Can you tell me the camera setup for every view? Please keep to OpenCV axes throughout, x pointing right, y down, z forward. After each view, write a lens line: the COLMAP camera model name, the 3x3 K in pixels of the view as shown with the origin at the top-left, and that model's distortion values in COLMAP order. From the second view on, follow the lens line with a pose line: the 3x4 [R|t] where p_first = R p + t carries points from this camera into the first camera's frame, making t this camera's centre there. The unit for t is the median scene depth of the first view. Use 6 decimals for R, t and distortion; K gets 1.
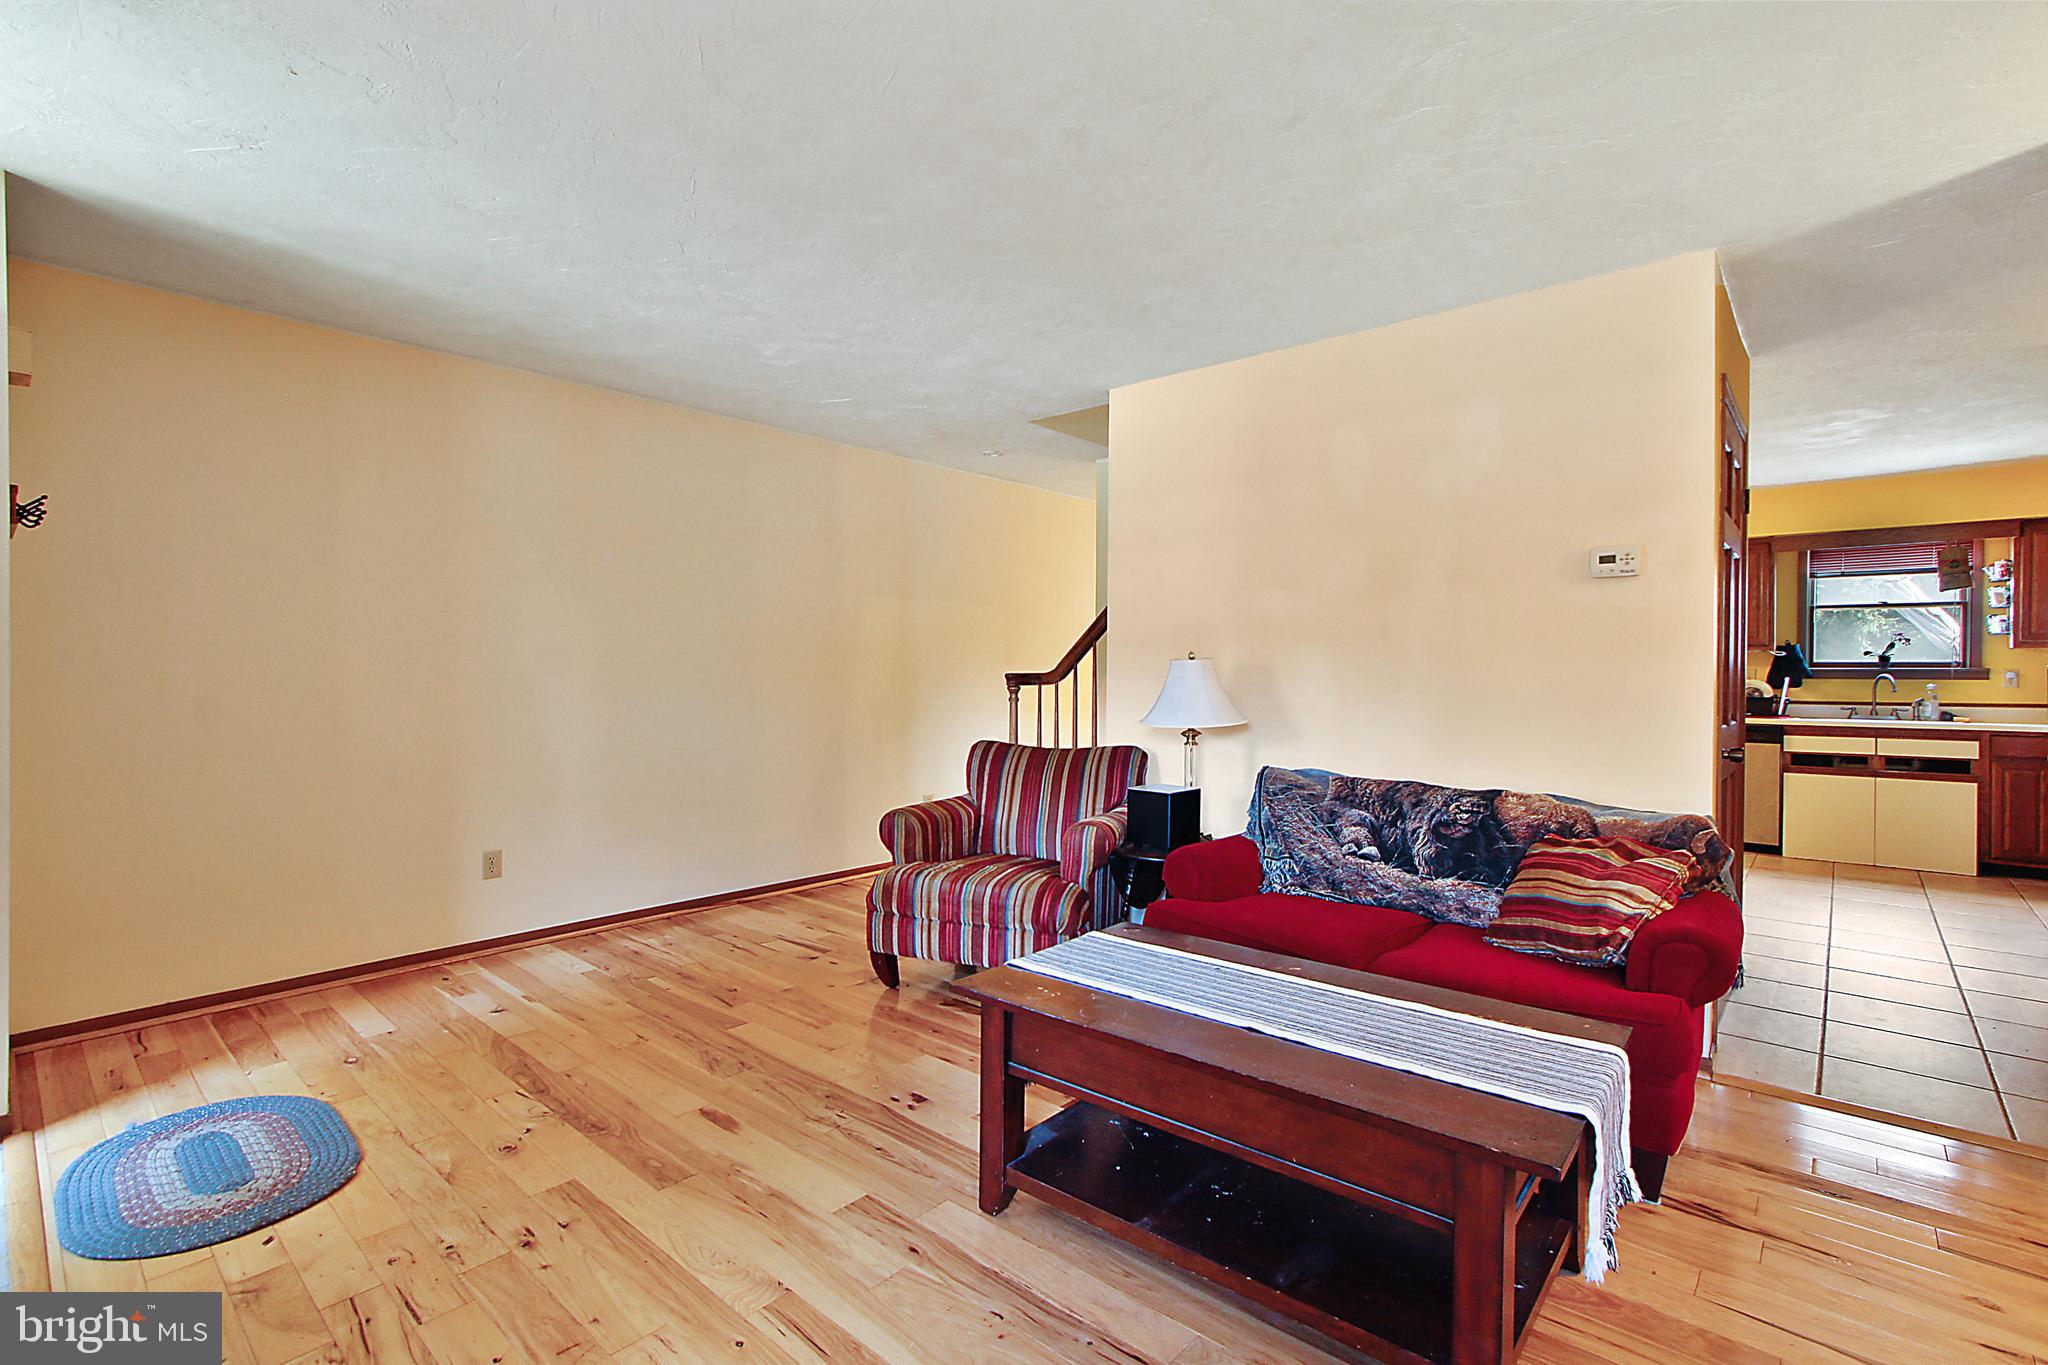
lens RADIAL K [[945.3, 0, 1027.8], [0, 945.3, 674.2], [0, 0, 1]] dist [-0.013552, 0.000799]
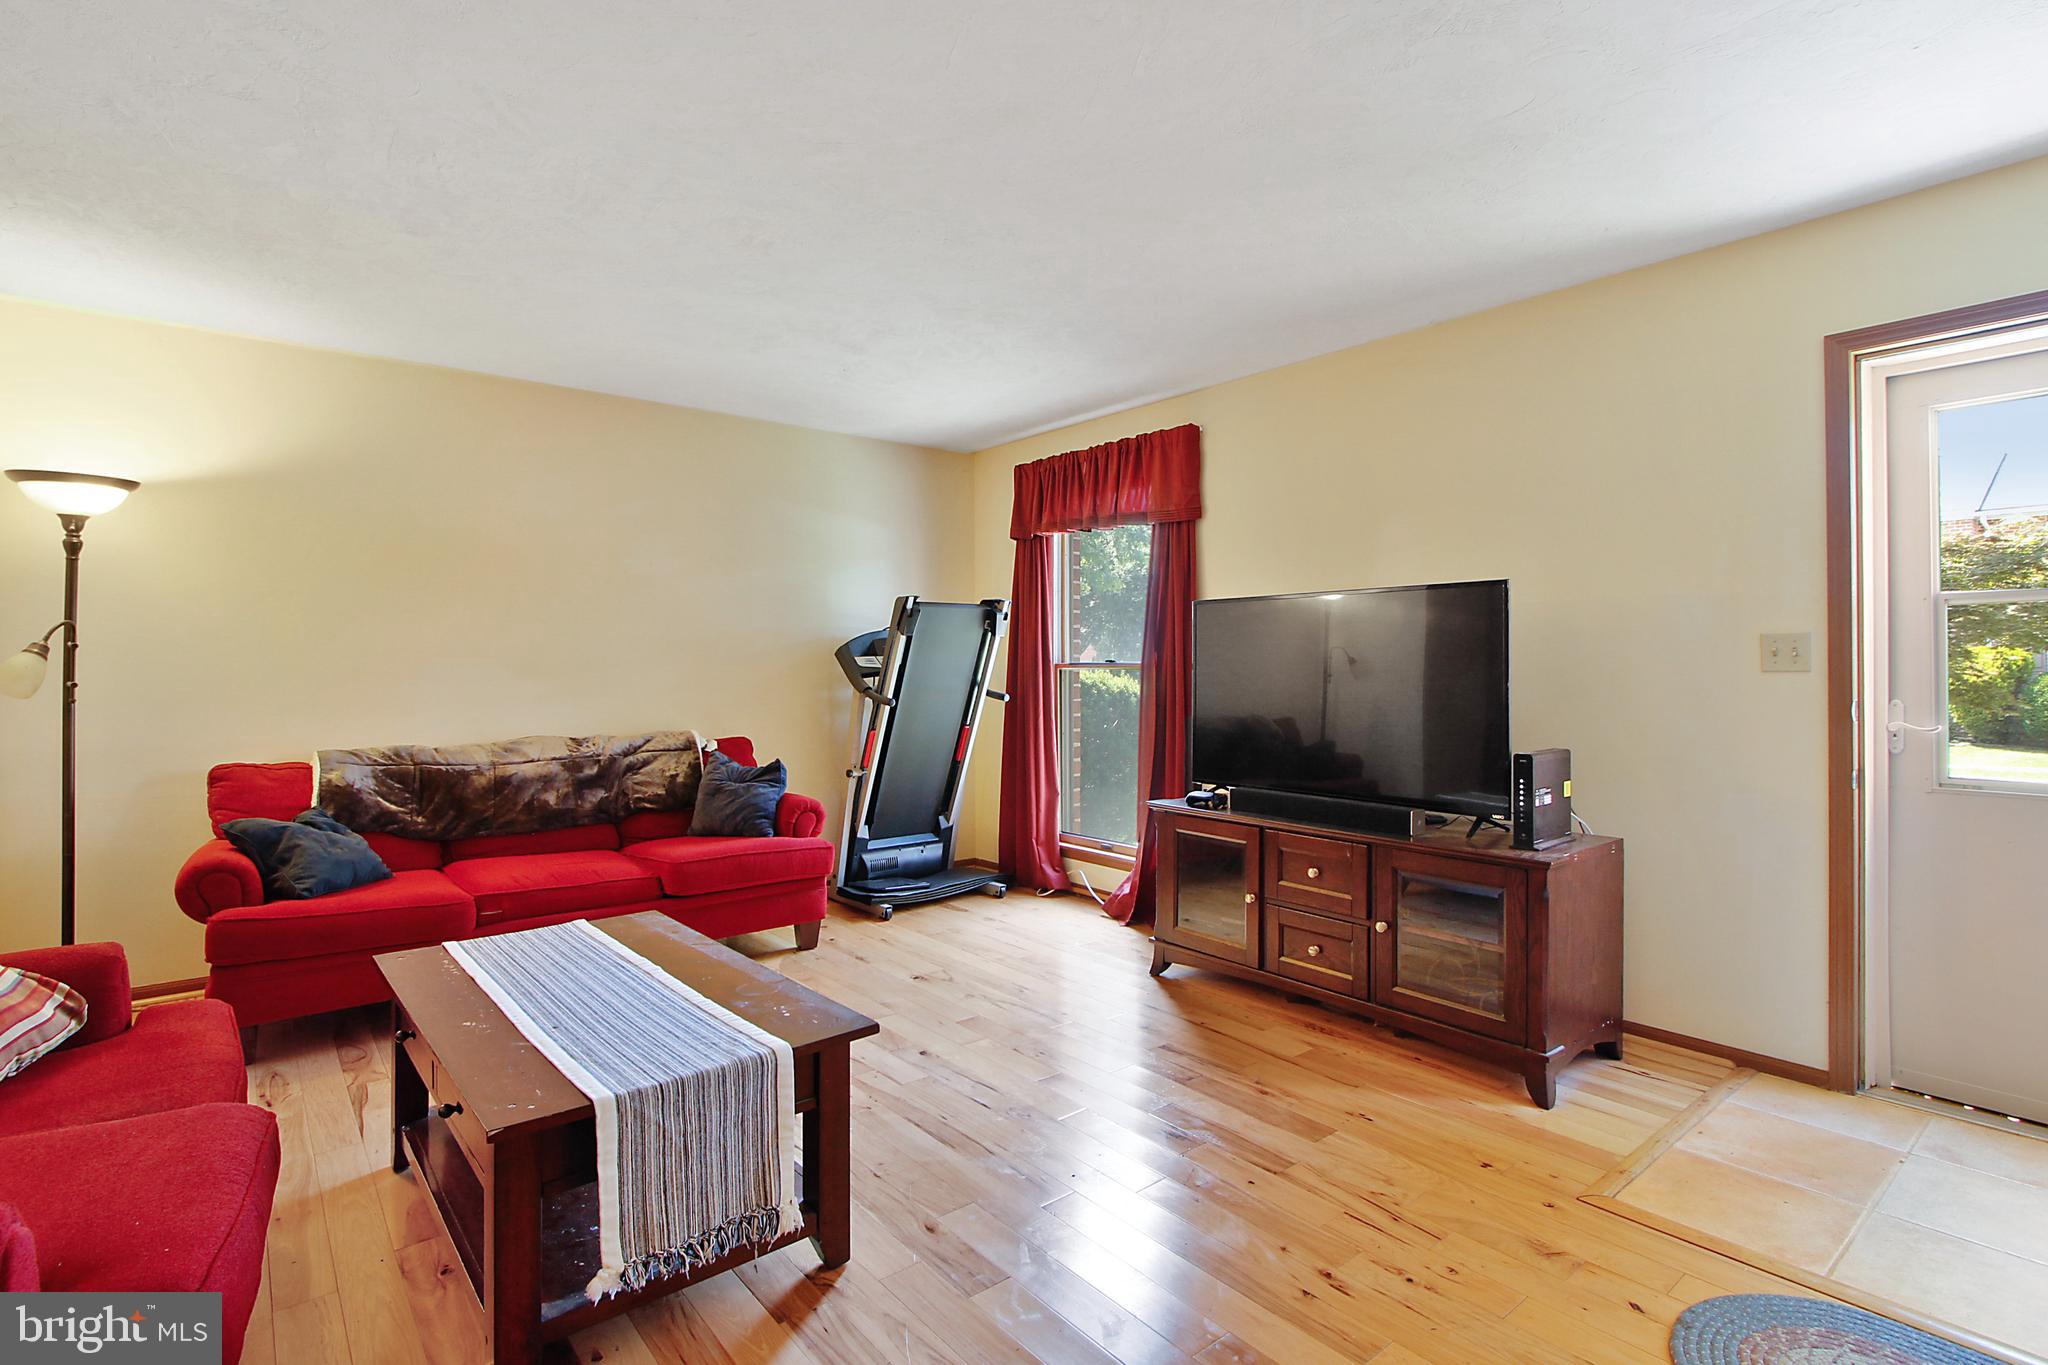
lens RADIAL K [[945.3, 0, 1022.5], [0, 945.3, 679.9], [0, 0, 1]] dist [-0.013552, 0.000799]
pose [[-0.987667, 0.000702, 0.156565, -0.375023], [0.002181, 0.999955, 0.009274, -0.000693], [-0.156551, 0.009502, -0.987624, 1.951797]]
